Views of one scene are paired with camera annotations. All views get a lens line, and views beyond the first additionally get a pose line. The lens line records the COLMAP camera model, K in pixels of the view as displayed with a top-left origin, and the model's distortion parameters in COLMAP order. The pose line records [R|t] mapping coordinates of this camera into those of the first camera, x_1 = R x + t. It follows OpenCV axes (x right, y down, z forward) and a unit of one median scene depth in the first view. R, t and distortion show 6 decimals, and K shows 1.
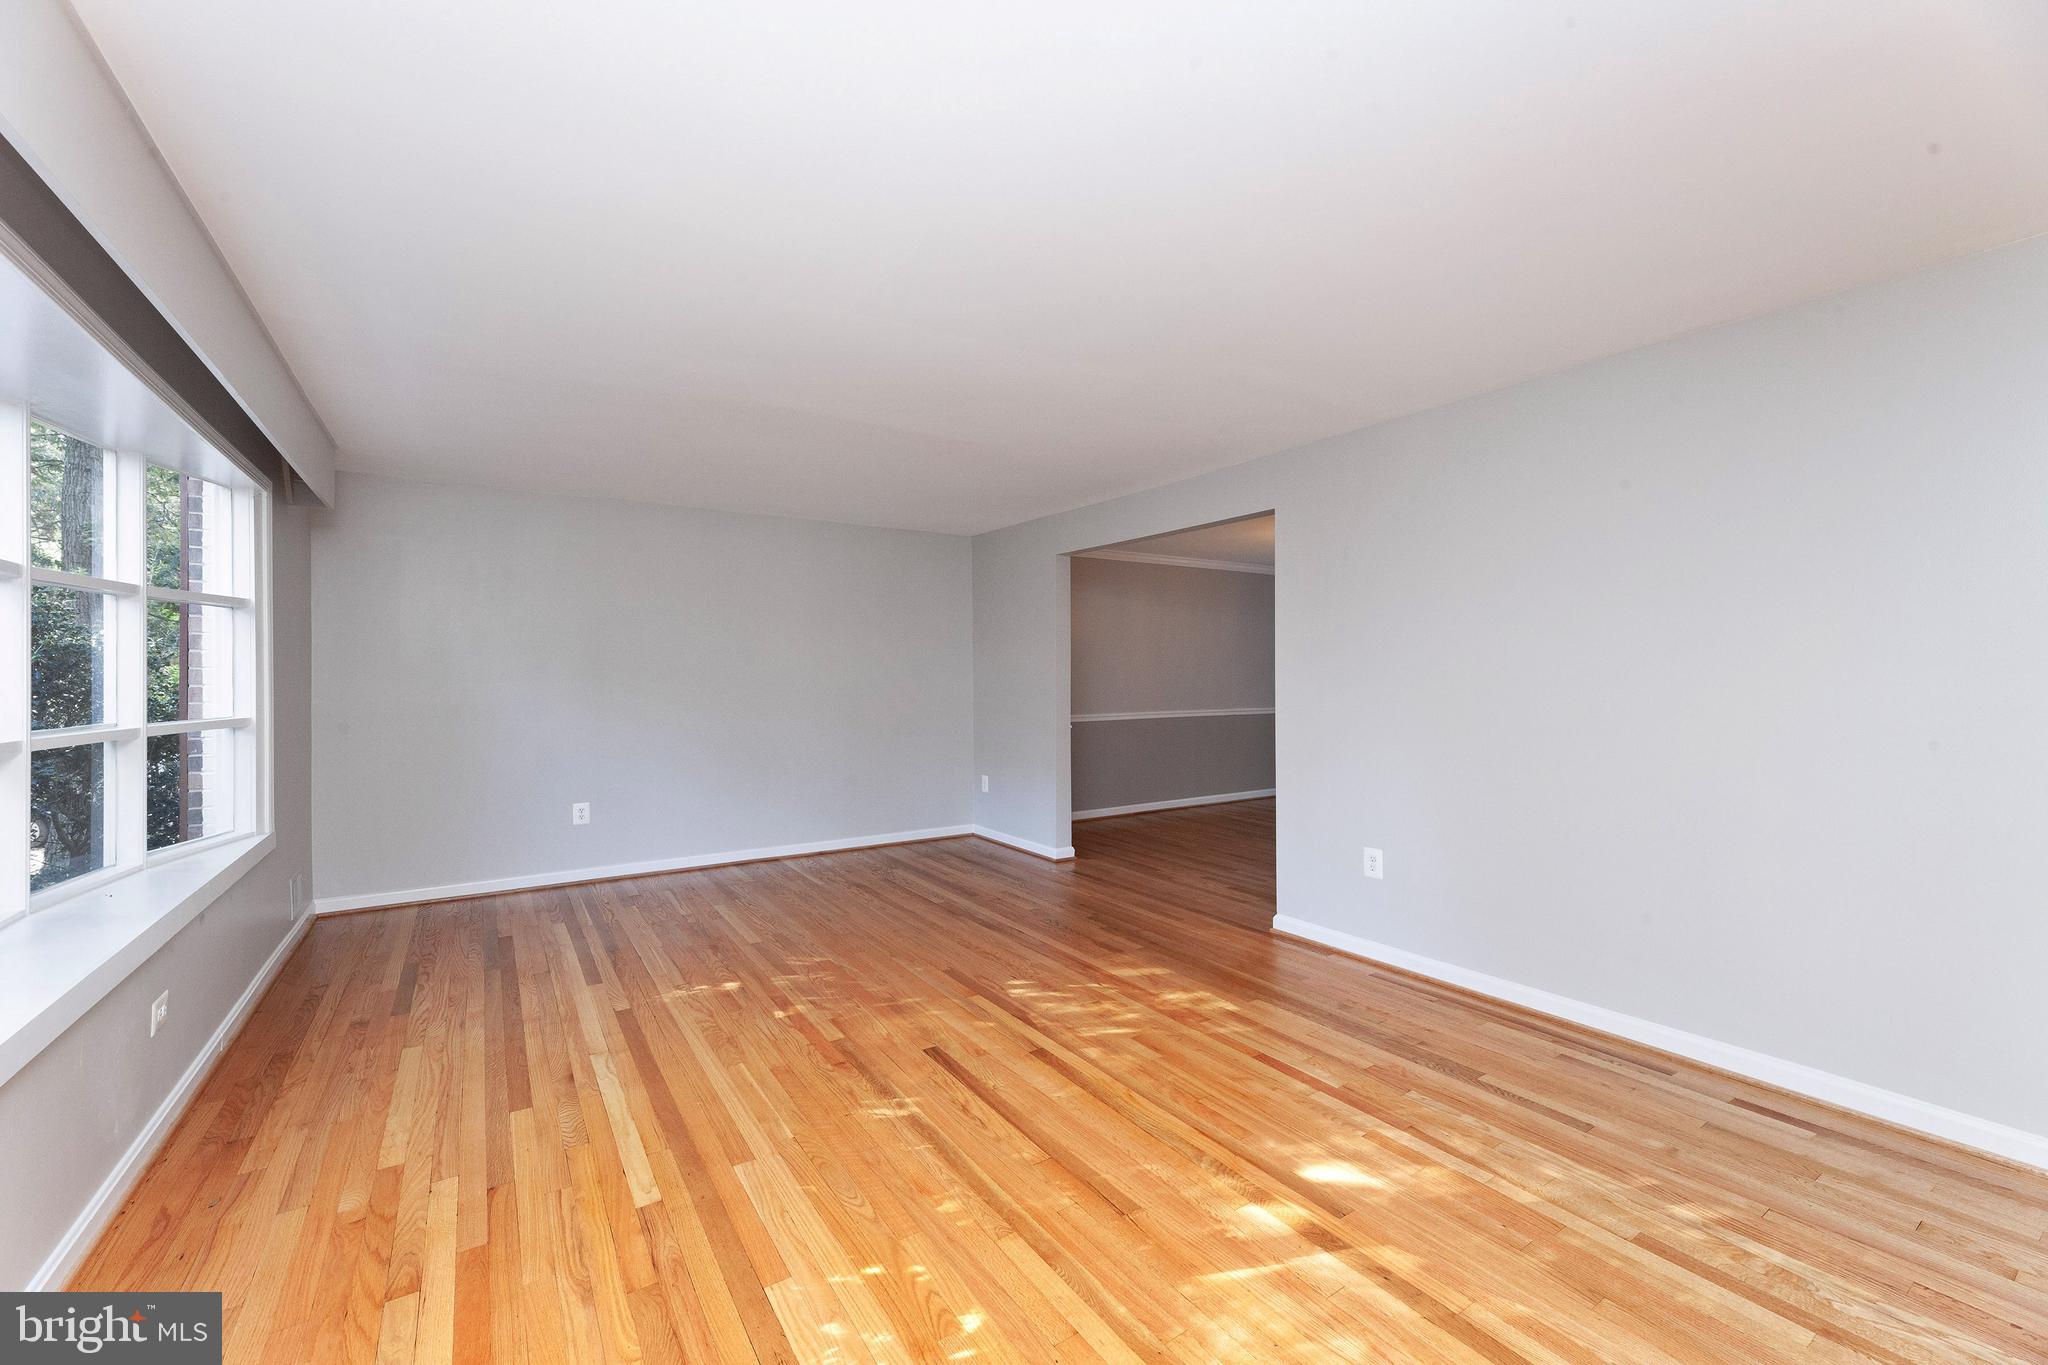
lens RADIAL K [[819.4, 0, 1024.0], [0, 819.4, 682.5], [0, 0, 1]] dist [0.000443, 0.000091]
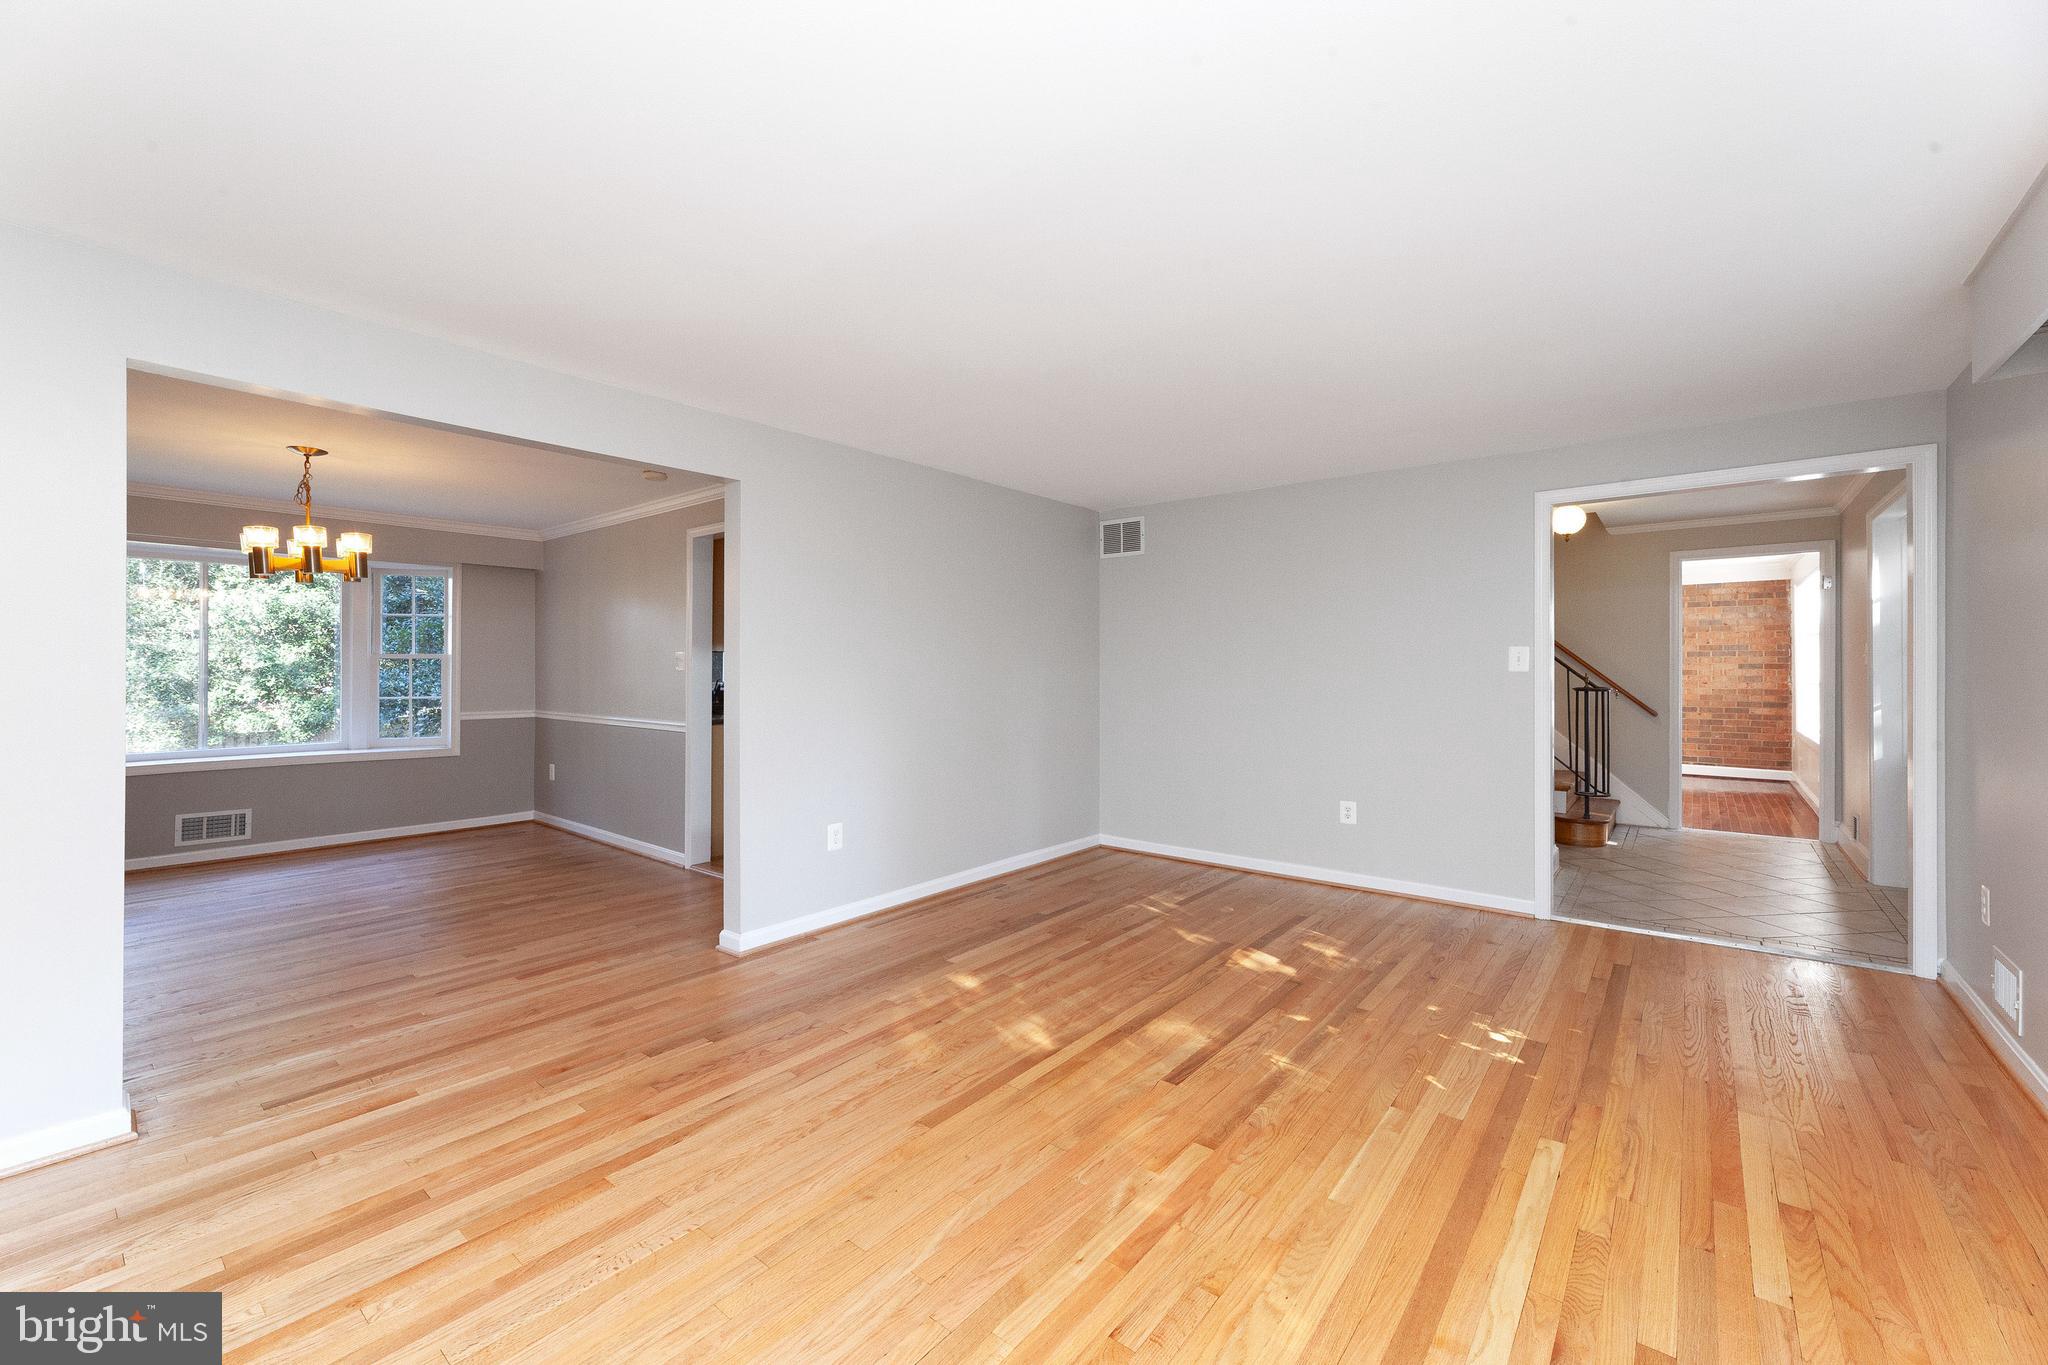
lens RADIAL K [[819.4, 0, 1024.0], [0, 819.4, 682.5], [0, 0, 1]] dist [0.000443, 0.000091]
pose [[-0.295877, -0.011029, 0.955163, -1.006498], [0.007621, 0.999874, 0.013906, -0.000231], [-0.955196, 0.011394, -0.295755, 1.555548]]
